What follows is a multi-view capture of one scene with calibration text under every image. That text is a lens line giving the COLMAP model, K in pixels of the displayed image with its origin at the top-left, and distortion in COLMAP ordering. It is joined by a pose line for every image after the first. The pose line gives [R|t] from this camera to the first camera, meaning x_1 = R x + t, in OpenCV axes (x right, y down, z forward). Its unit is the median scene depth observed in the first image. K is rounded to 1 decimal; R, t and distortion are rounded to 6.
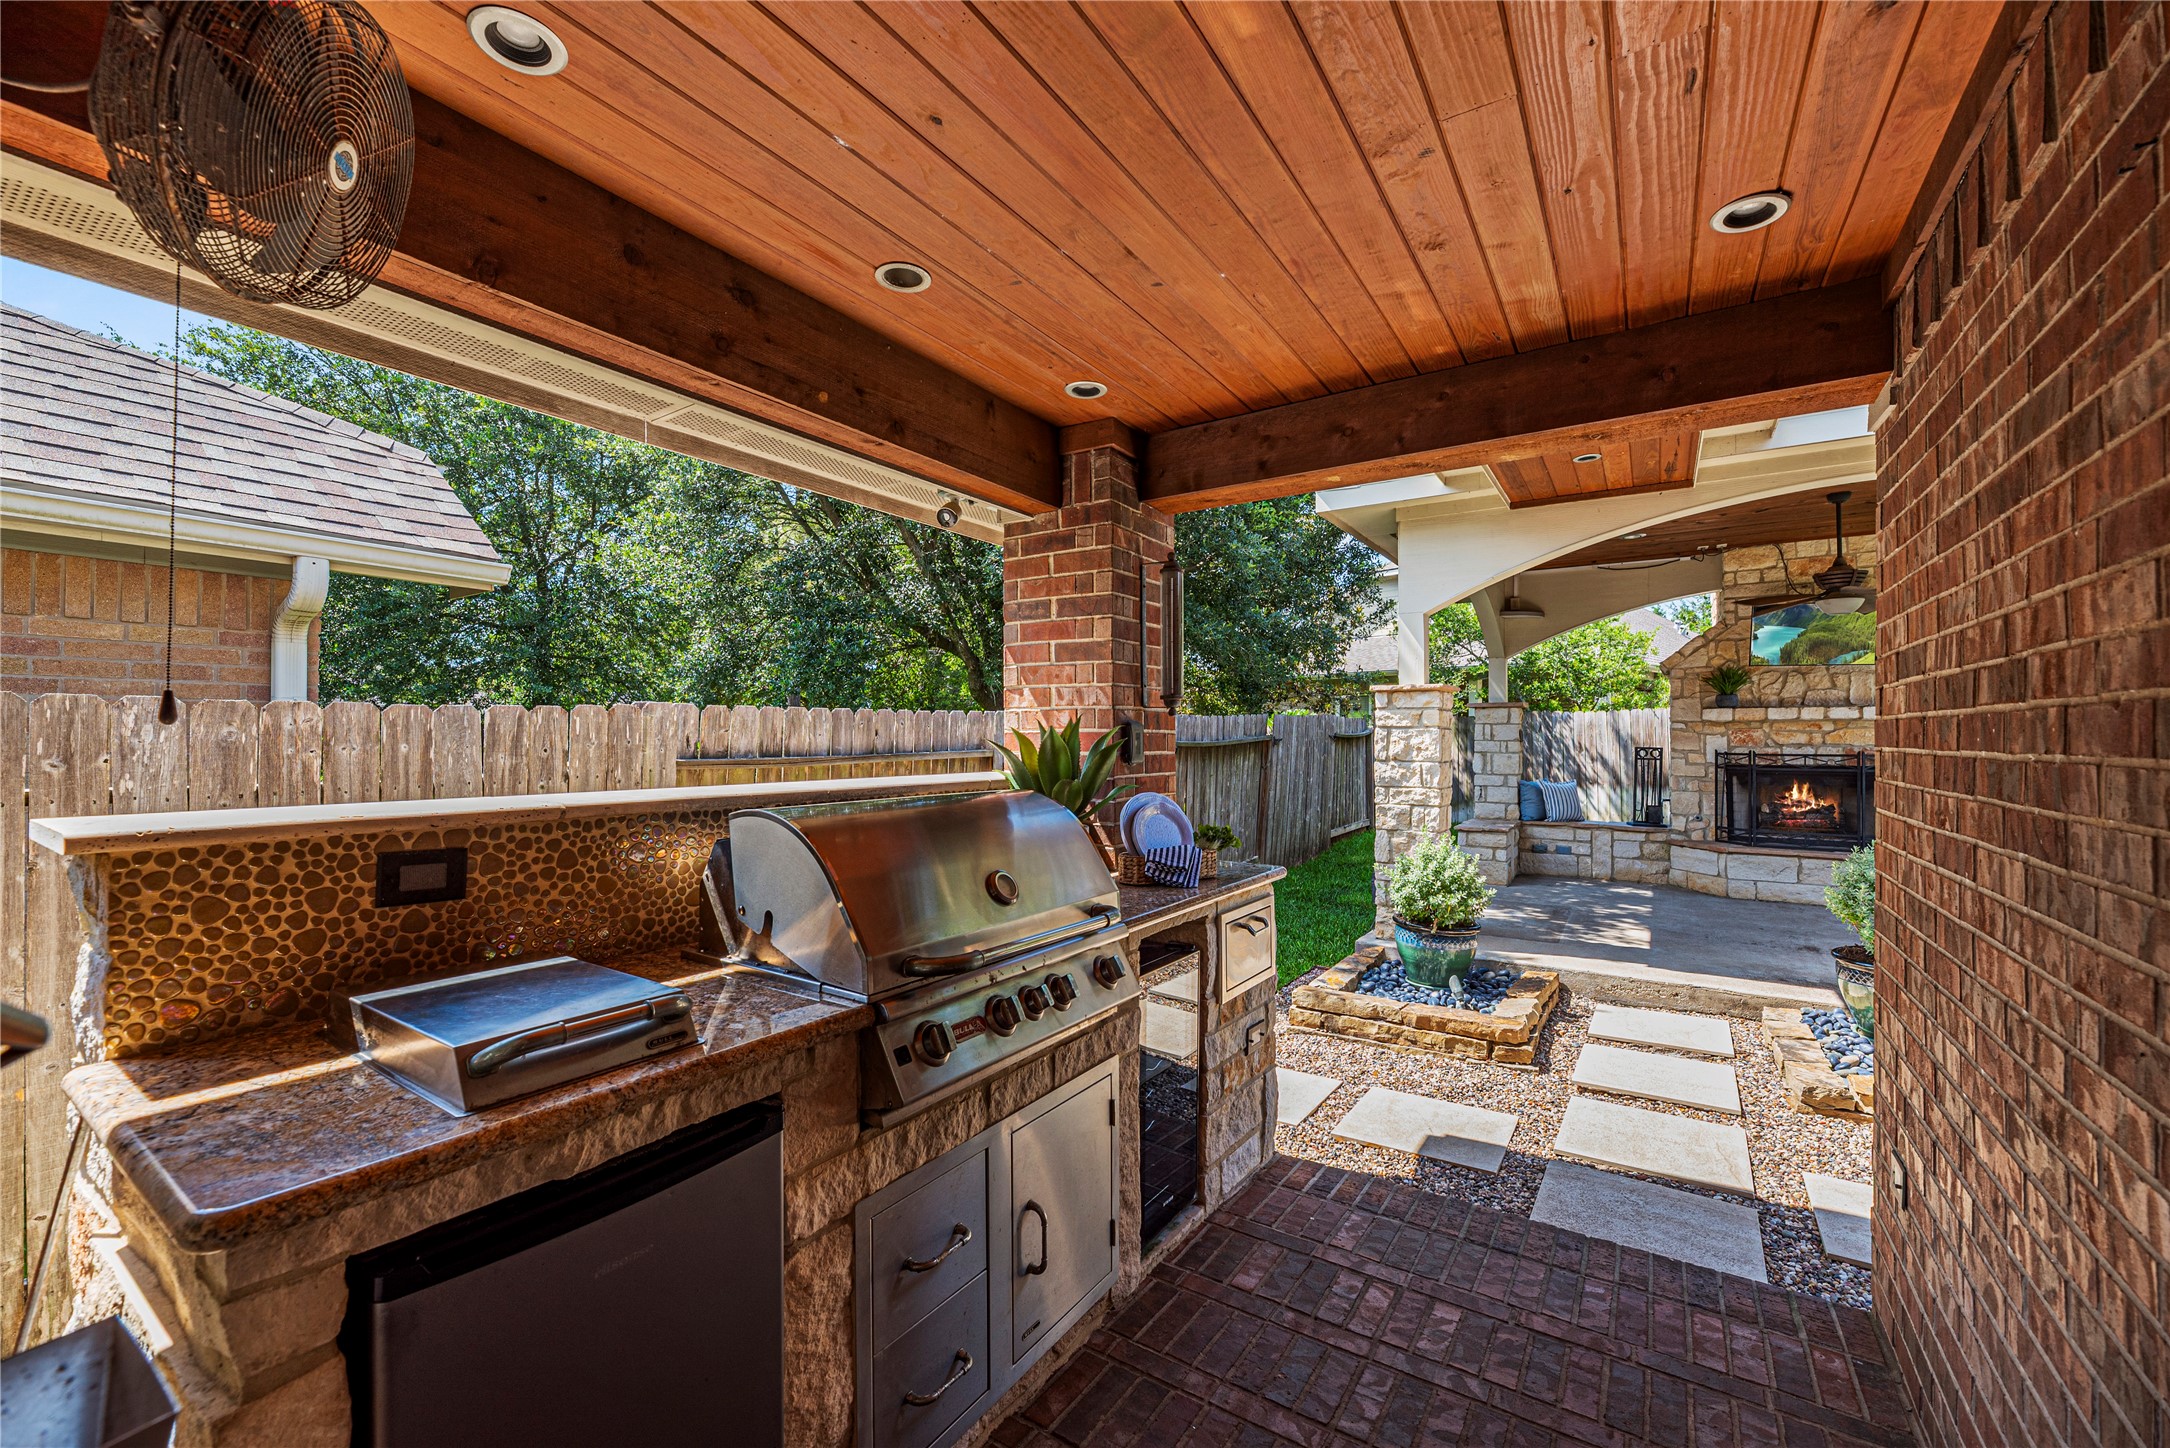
lens RADIAL K [[879.7, 0, 1085.3], [0, 879.7, 727.8], [0, 0, 1]] dist [-0.002217, 0.001506]
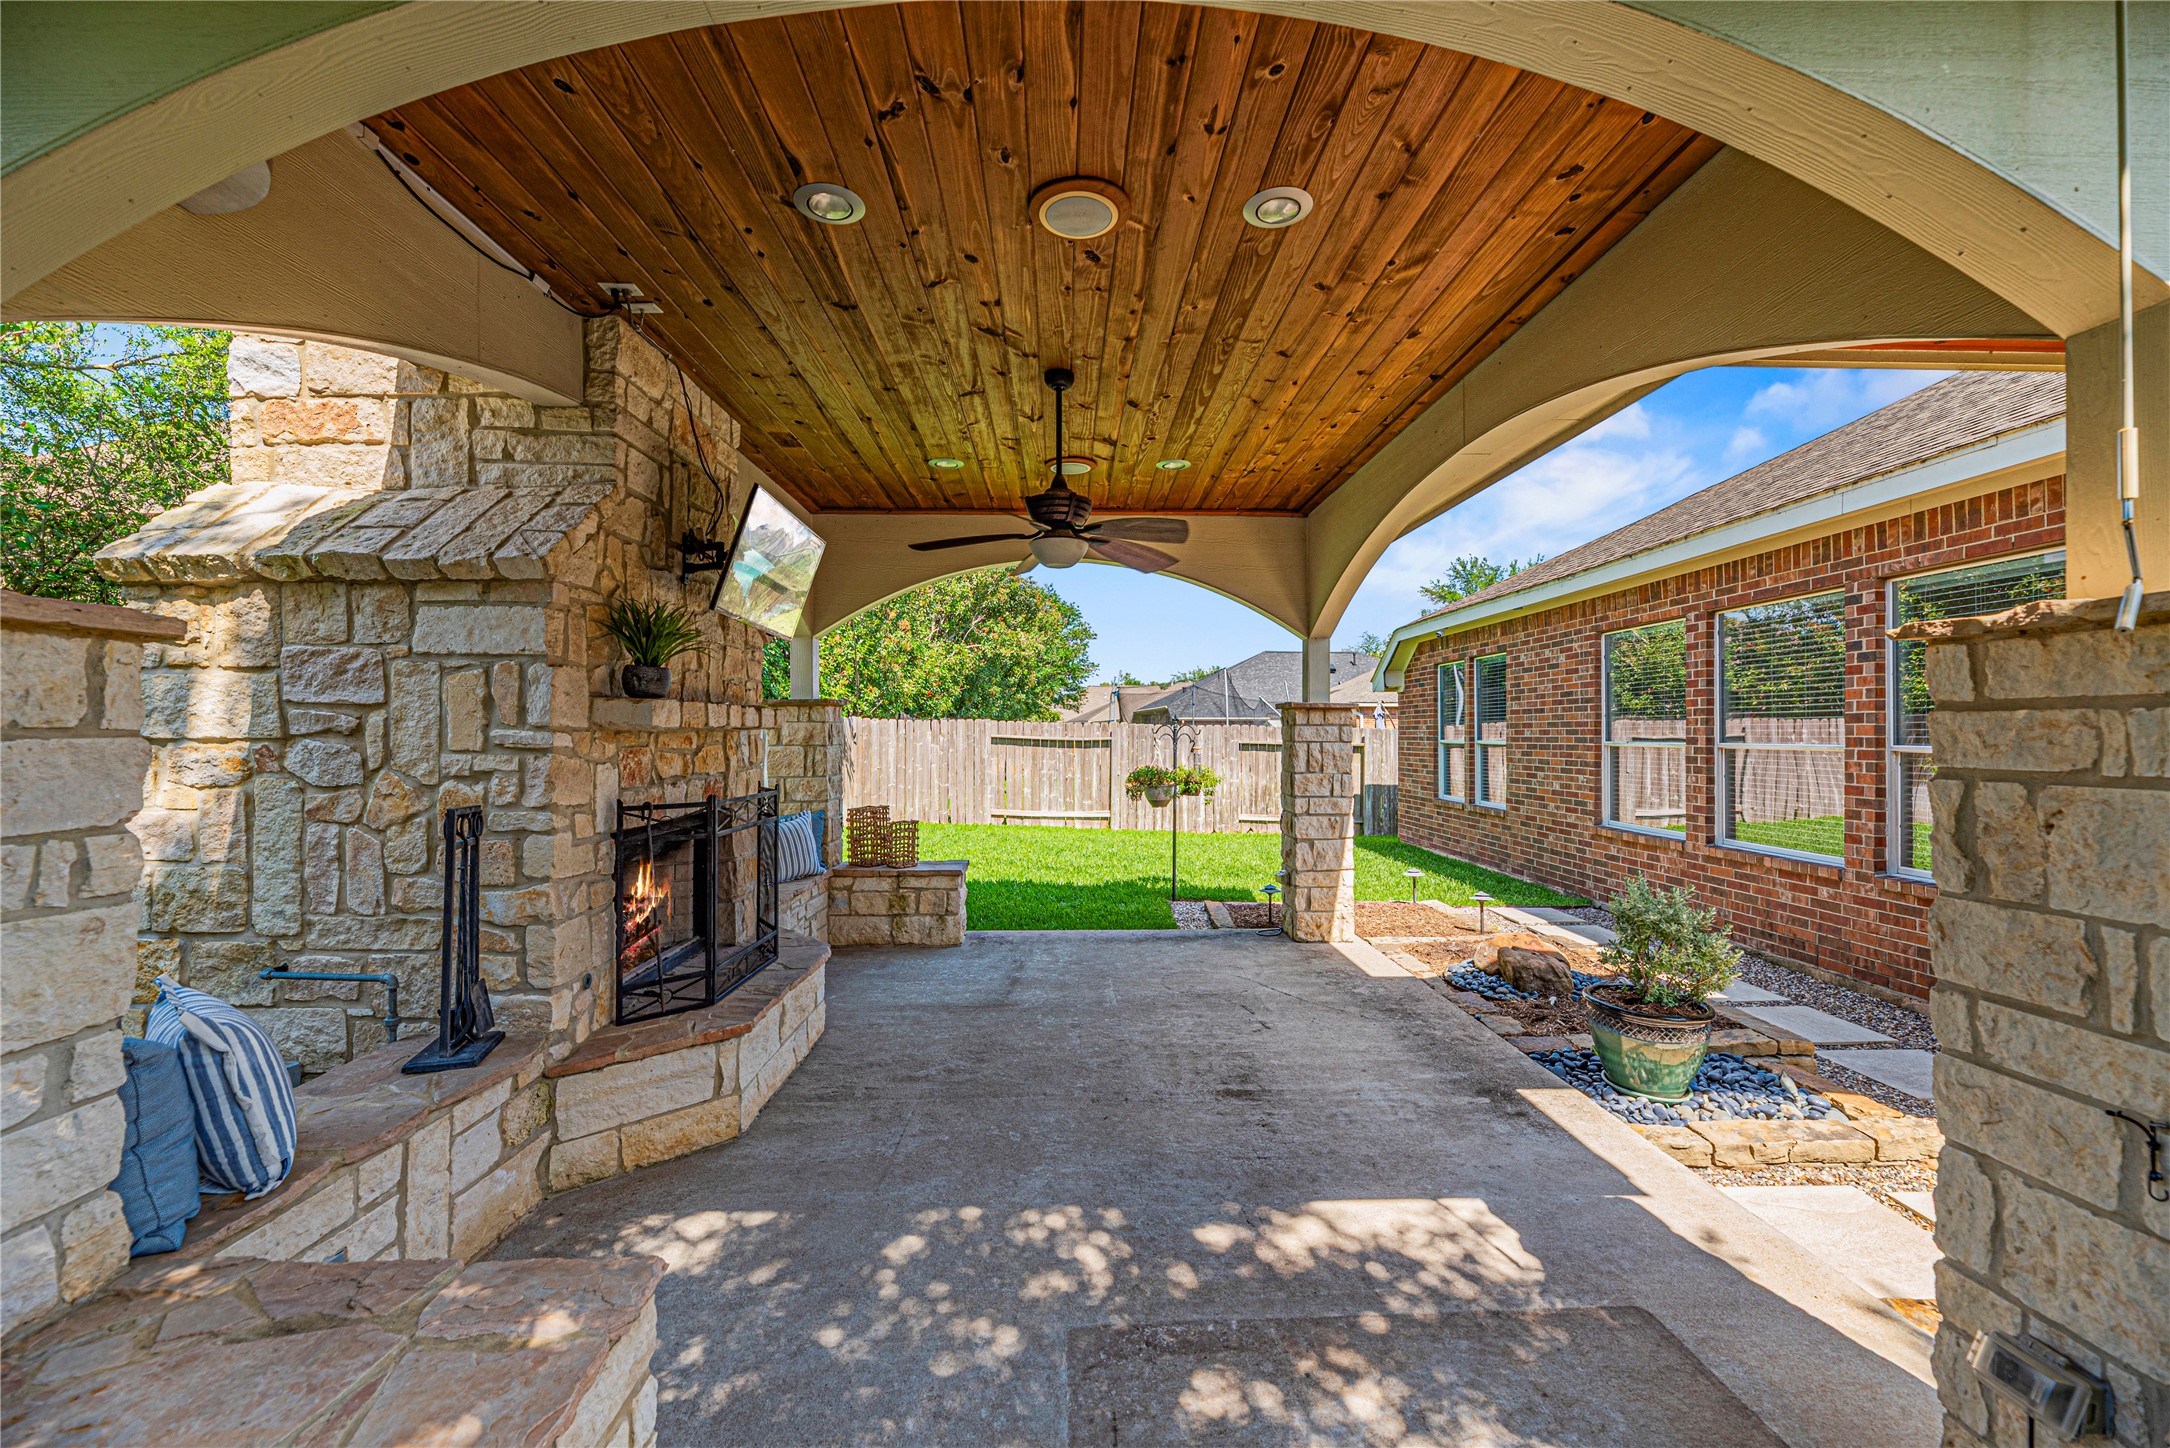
lens RADIAL K [[879.7, 0, 1090.2], [0, 879.7, 729.5], [0, 0, 1]] dist [-0.002217, 0.001506]
pose [[-0.573590, 0.001139, 0.819142, 0.267849], [-0.008860, 0.999932, -0.007595, -0.006651], [-0.819095, -0.011613, -0.573541, 1.088029]]
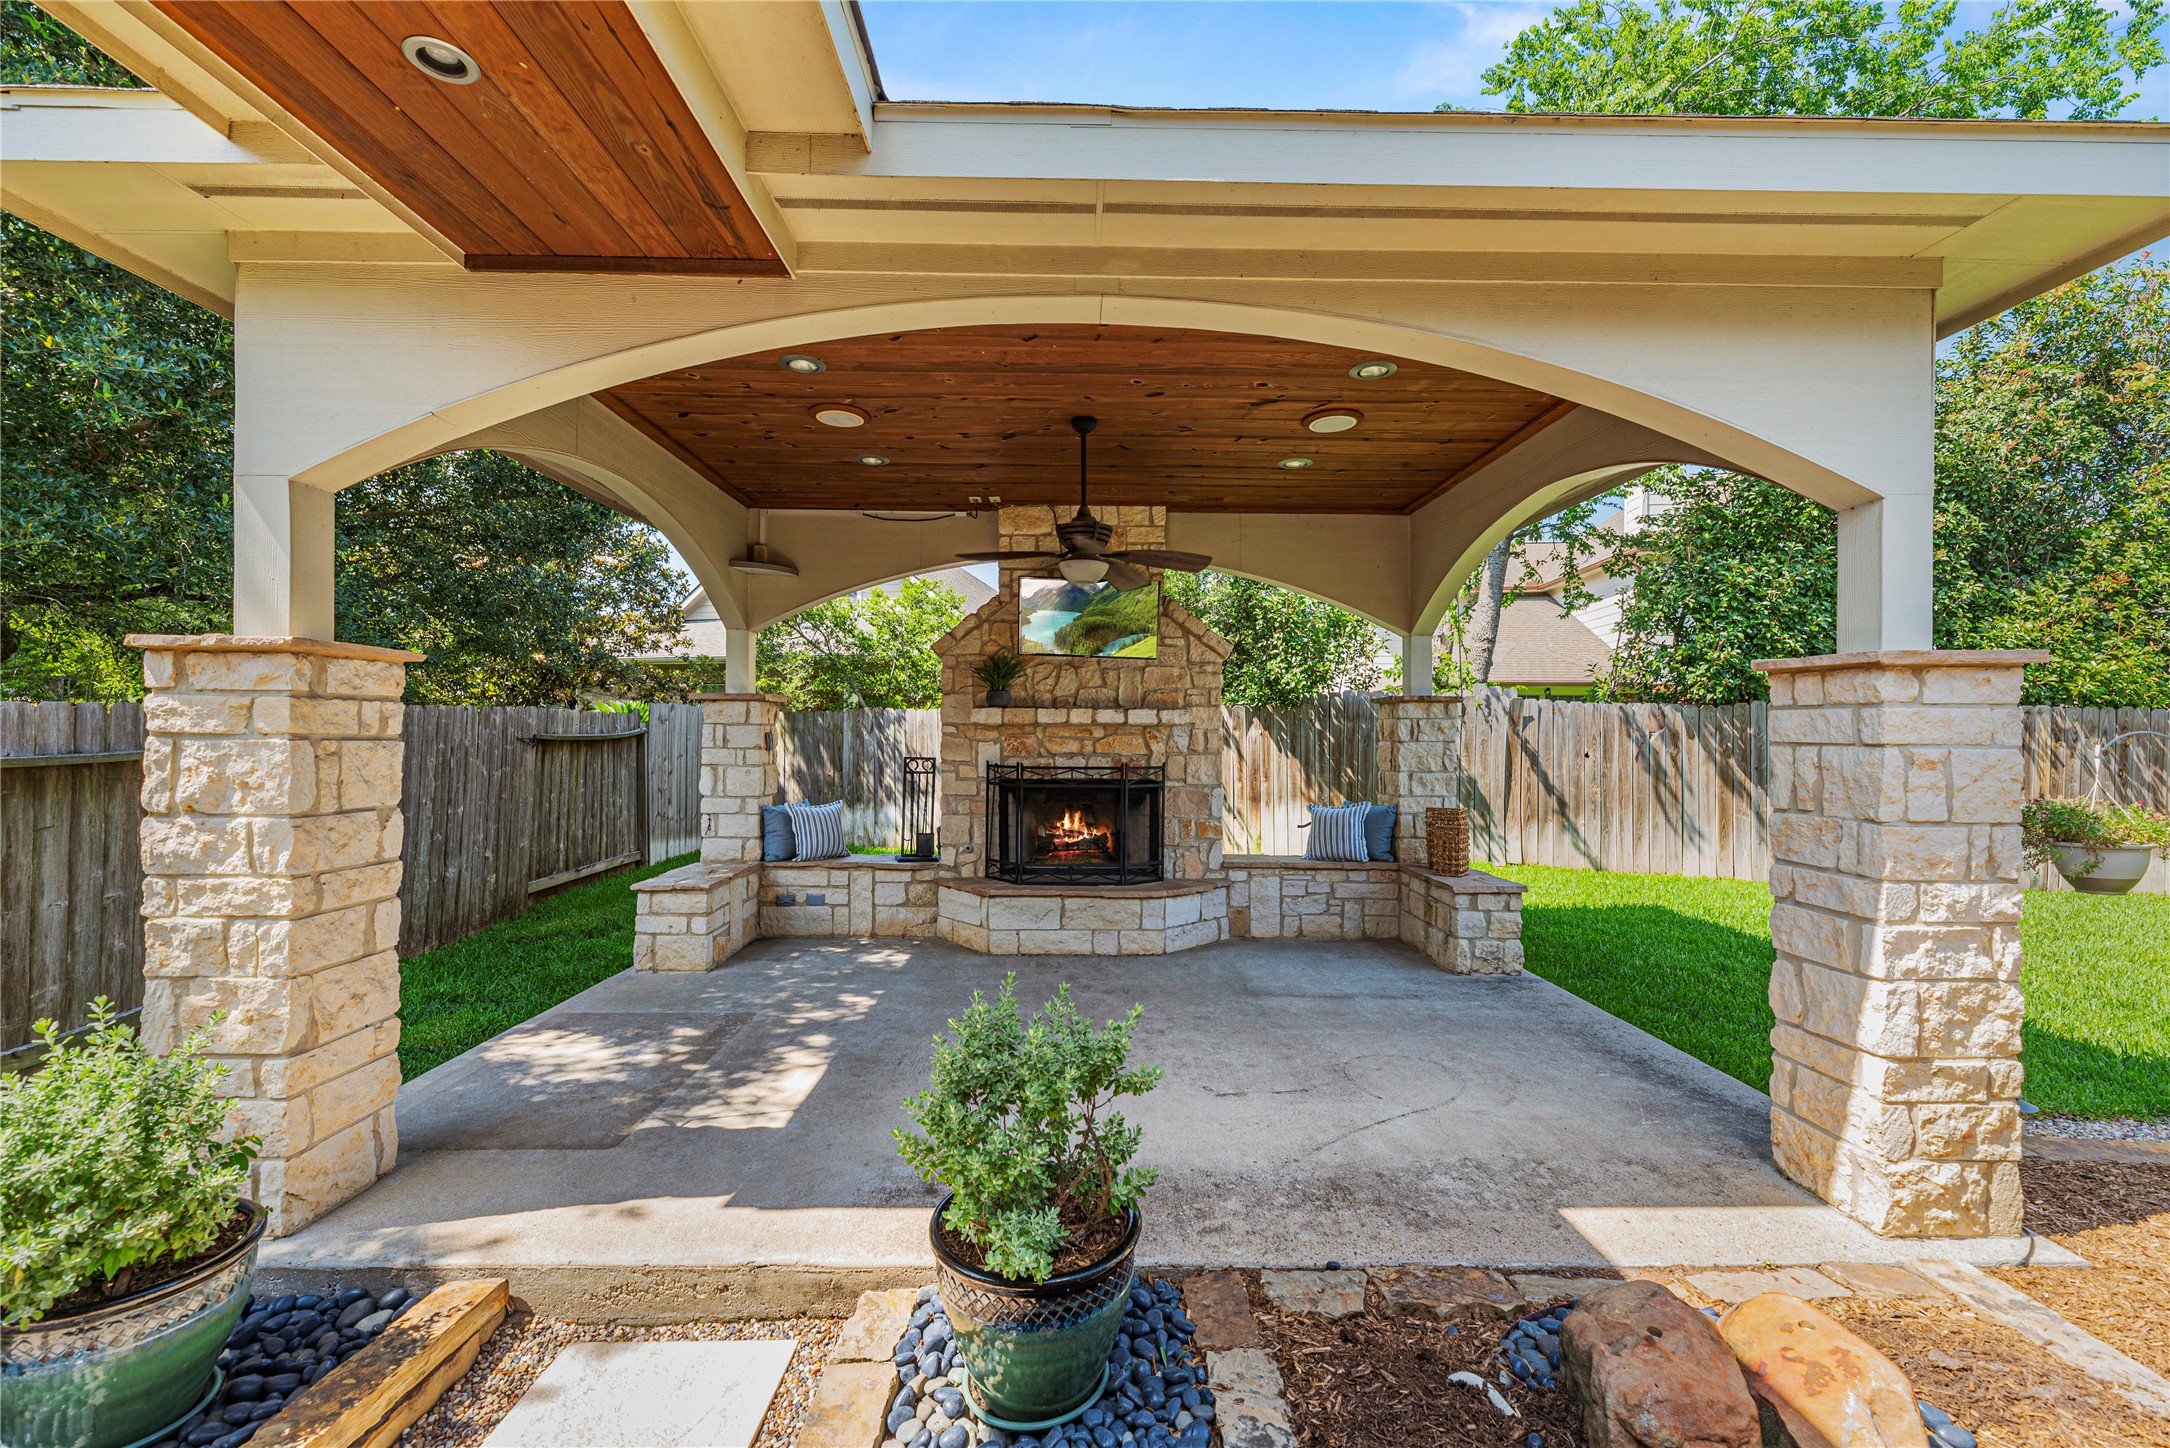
lens RADIAL K [[879.7, 0, 1088.6], [0, 879.7, 736.6], [0, 0, 1]] dist [-0.002217, 0.001506]
pose [[0.825534, 0.001952, 0.564348, 0.360309], [-0.011011, 0.999859, 0.012648, -0.007729], [-0.564244, -0.016655, 0.825440, 0.312059]]
